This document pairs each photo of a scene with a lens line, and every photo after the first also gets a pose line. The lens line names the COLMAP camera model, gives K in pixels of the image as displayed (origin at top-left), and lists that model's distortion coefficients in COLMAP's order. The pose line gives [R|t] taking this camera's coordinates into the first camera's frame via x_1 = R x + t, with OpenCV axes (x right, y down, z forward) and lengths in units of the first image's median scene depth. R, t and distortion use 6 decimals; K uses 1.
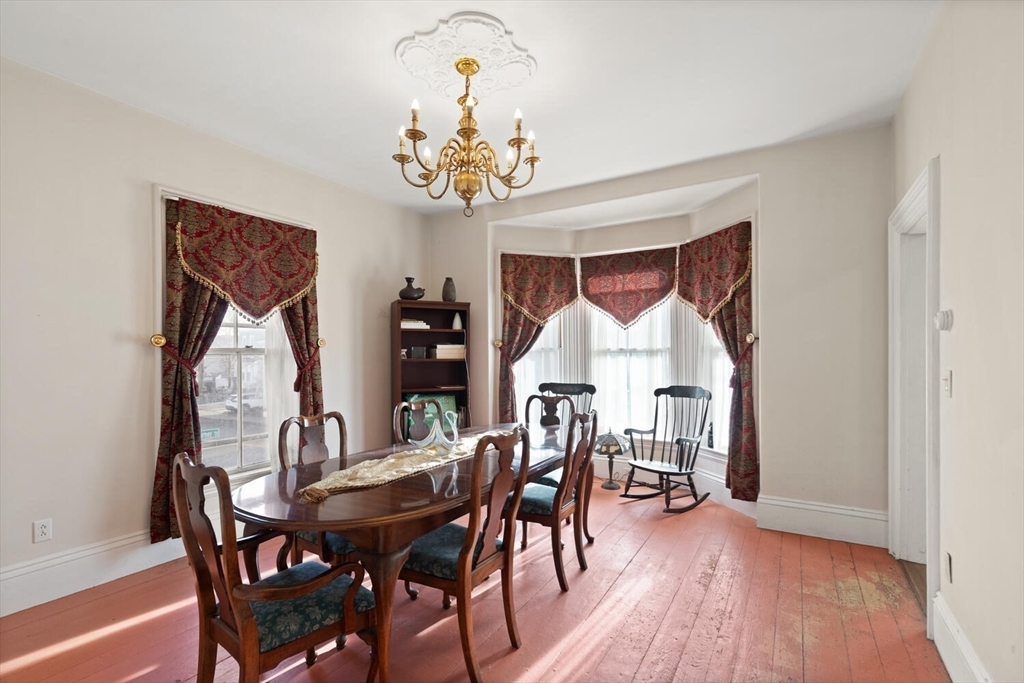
lens RADIAL K [[477.8, 0, 501.5], [0, 477.8, 350.4], [0, 0, 1]] dist [0.006065, -0.001003]
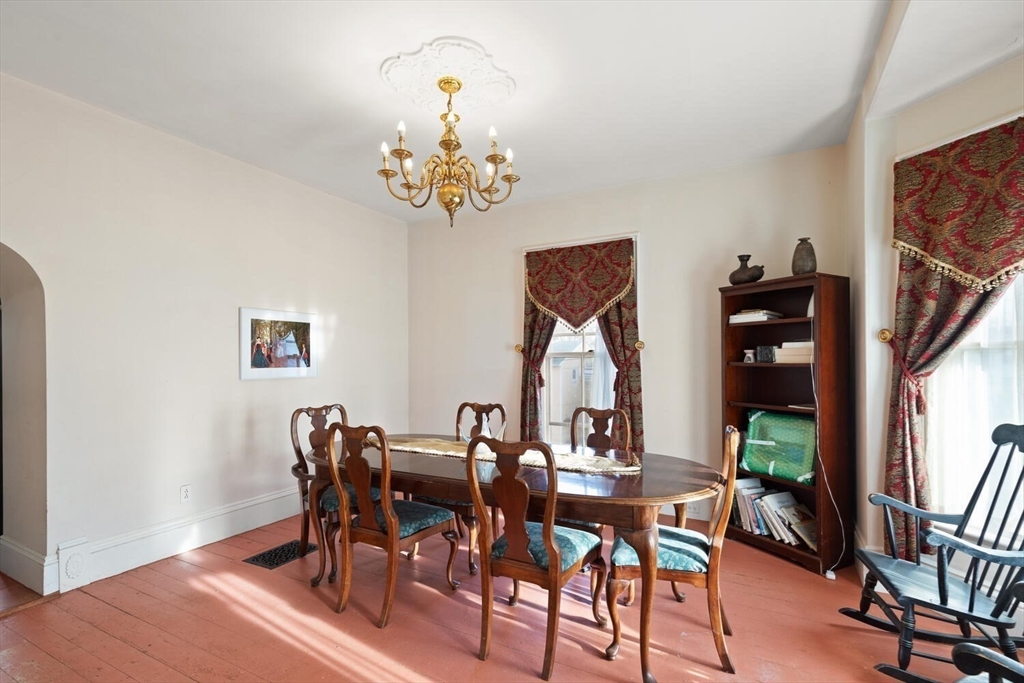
lens RADIAL K [[477.8, 0, 510.0], [0, 477.8, 357.7], [0, 0, 1]] dist [0.006065, -0.001003]
pose [[0.033339, 0.002843, -0.999440, 0.681219], [0.012972, 0.999910, 0.003277, 0.003274], [0.999360, -0.013074, 0.033299, 0.744269]]
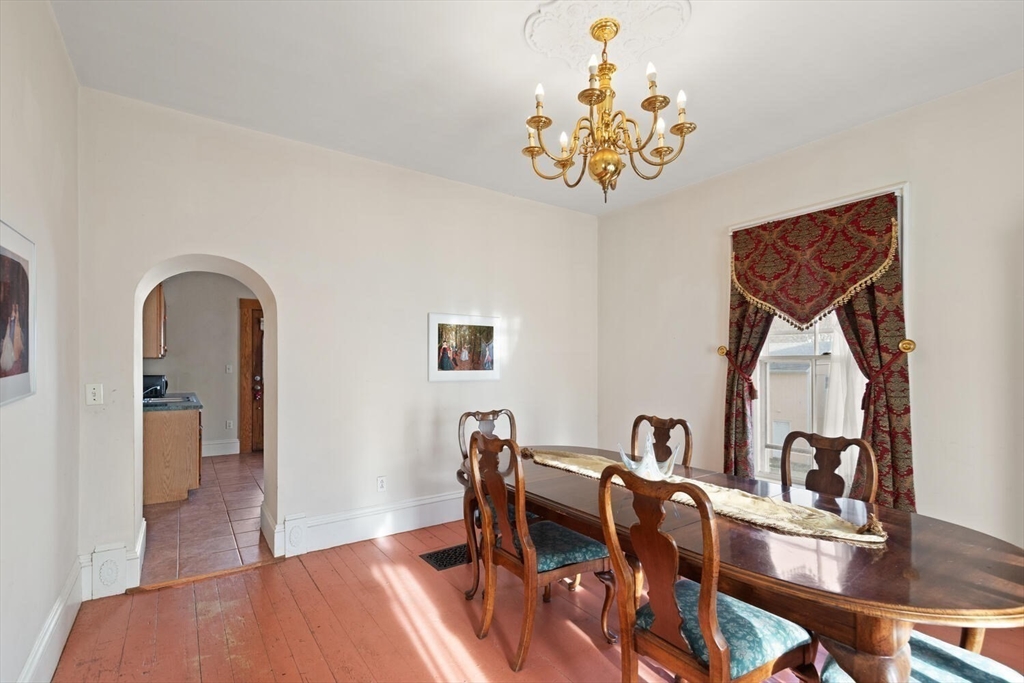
lens RADIAL K [[477.8, 0, 511.8], [0, 477.8, 361.0], [0, 0, 1]] dist [0.006065, -0.001003]
pose [[-0.409301, 0.000909, -0.912399, 0.545399], [0.007460, 0.999969, -0.002350, 0.003986], [0.912369, -0.007769, -0.409296, 0.817432]]
